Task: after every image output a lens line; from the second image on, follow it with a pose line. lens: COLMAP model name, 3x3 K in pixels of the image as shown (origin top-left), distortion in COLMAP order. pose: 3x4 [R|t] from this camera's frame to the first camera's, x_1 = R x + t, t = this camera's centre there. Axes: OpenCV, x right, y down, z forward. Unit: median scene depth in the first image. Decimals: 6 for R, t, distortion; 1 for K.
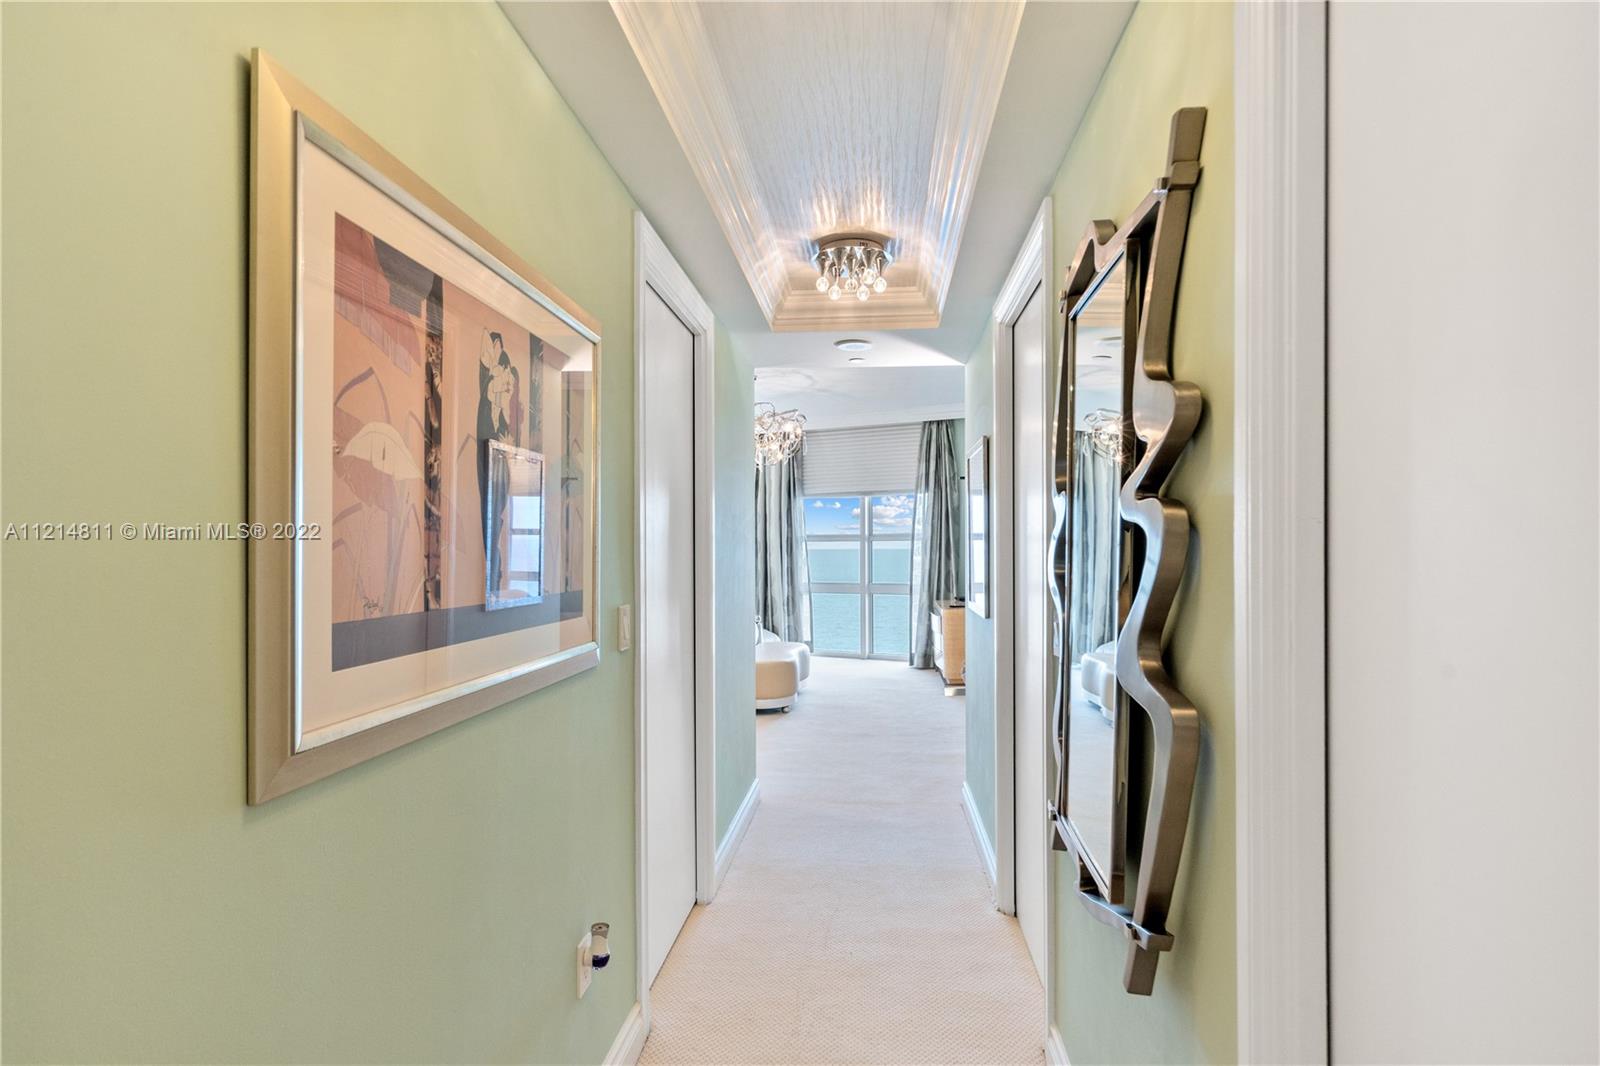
lens RADIAL K [[820.1, 0, 799.8], [0, 820.1, 541.2], [0, 0, 1]] dist [0.002886, -0.000679]
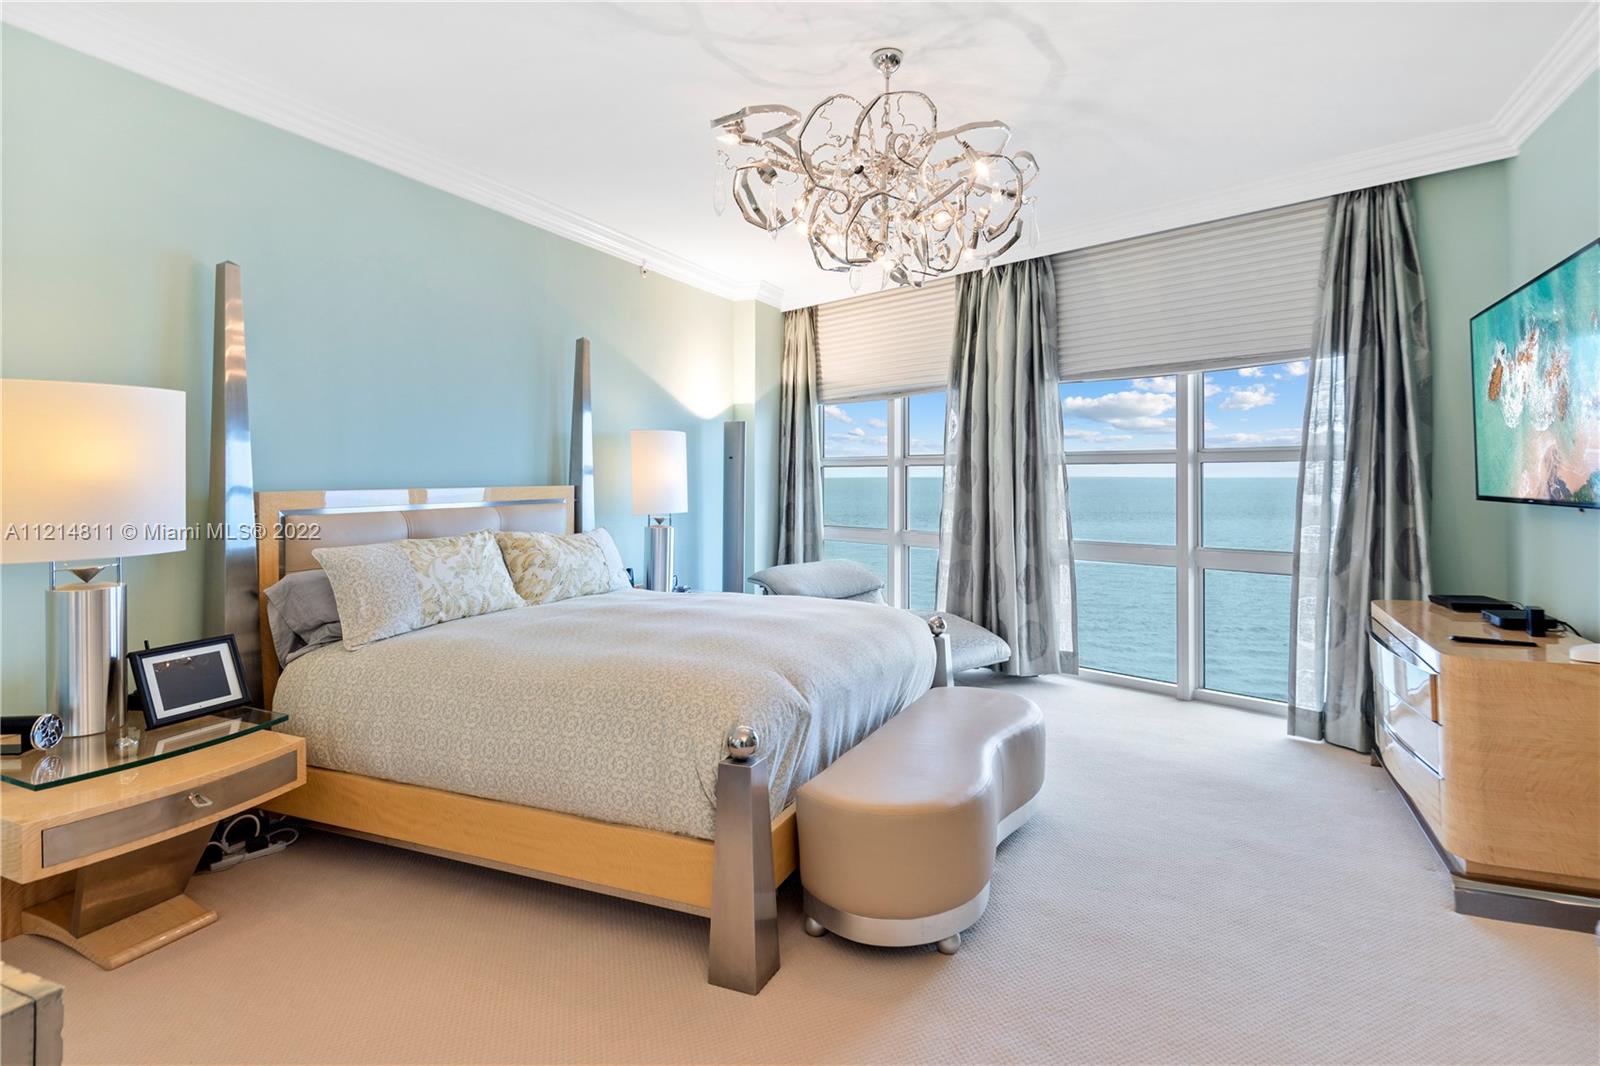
lens RADIAL K [[820.1, 0, 793.5], [0, 820.1, 474.8], [0, 0, 1]] dist [0.002886, -0.000679]
pose [[0.937860, 0.001680, -0.347010, 0.029363], [0.002013, 0.999945, 0.010281, 0.001526], [0.347009, -0.010341, 0.937805, 0.464754]]
